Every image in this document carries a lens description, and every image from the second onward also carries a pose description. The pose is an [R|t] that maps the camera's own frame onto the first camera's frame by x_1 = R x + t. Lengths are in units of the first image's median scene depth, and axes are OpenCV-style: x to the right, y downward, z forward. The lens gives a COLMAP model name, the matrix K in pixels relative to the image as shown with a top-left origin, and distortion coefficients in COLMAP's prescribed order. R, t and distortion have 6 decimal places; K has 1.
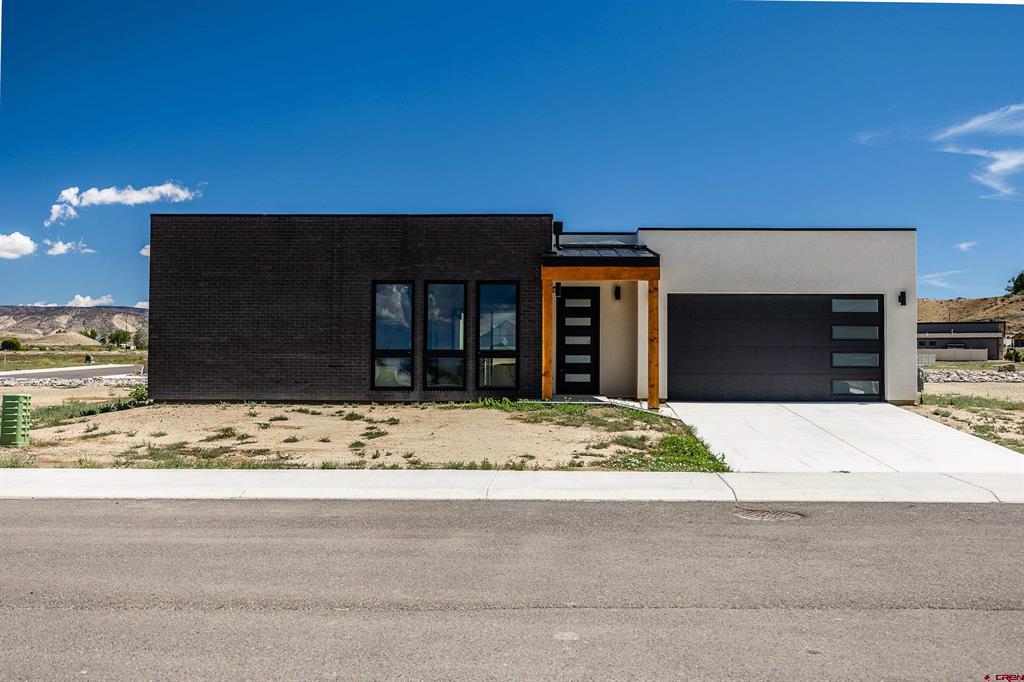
lens RADIAL K [[995.0, 0, 512.0], [0, 995.0, 341.0], [0, 0, 1]] dist [-0.011241, -0.000466]
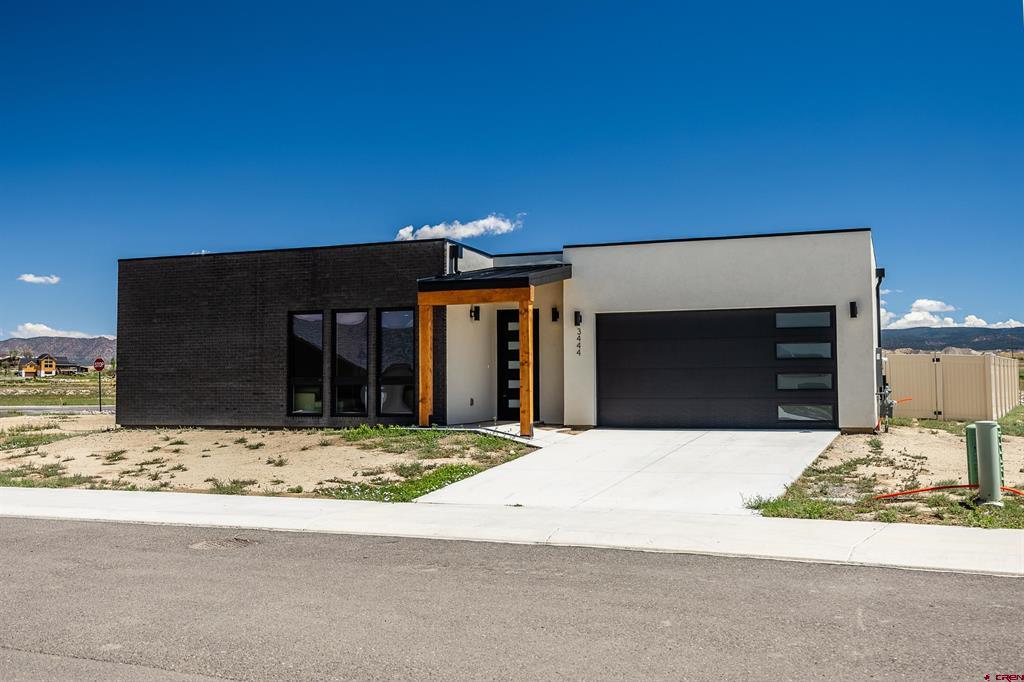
lens RADIAL K [[995.0, 0, 512.0], [0, 995.0, 341.0], [0, 0, 1]] dist [-0.011241, -0.000466]
pose [[0.944447, -0.025445, -0.327677, 0.424005], [0.018652, 0.999541, -0.023859, -0.000466], [0.328134, 0.016421, 0.944488, 0.087405]]
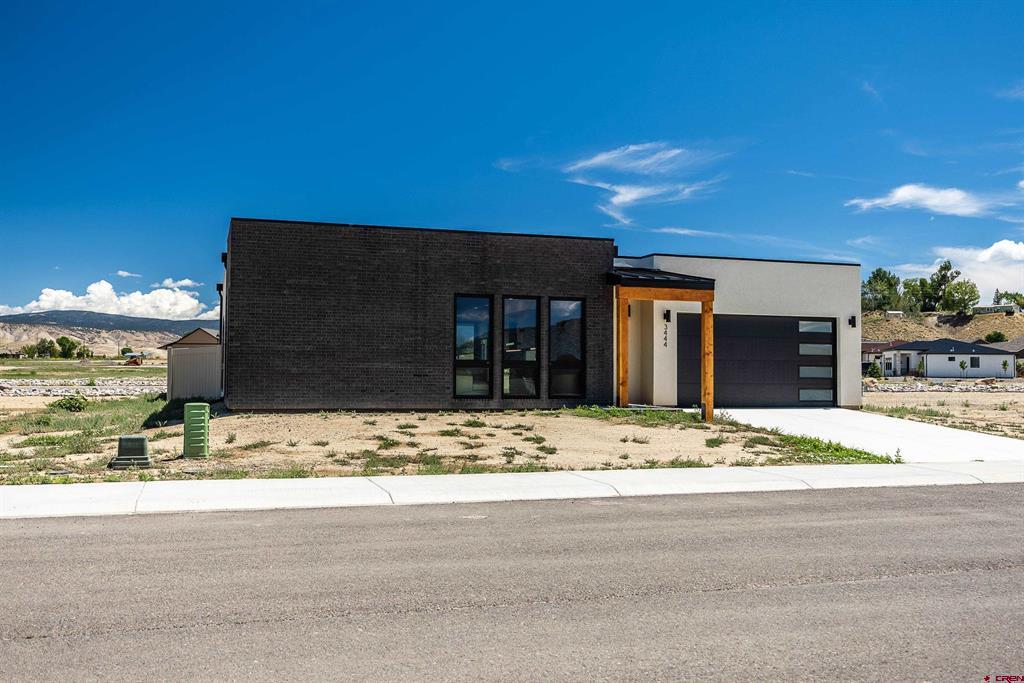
lens RADIAL K [[984.1, 0, 511.8], [0, 984.1, 363.6], [0, 0, 1]] dist [-0.013768, -0.005254]
pose [[0.944321, 0.008732, 0.328909, -0.421526], [-0.013502, 0.999834, 0.012220, -0.000751], [-0.328748, -0.015981, 0.944283, 0.003695]]
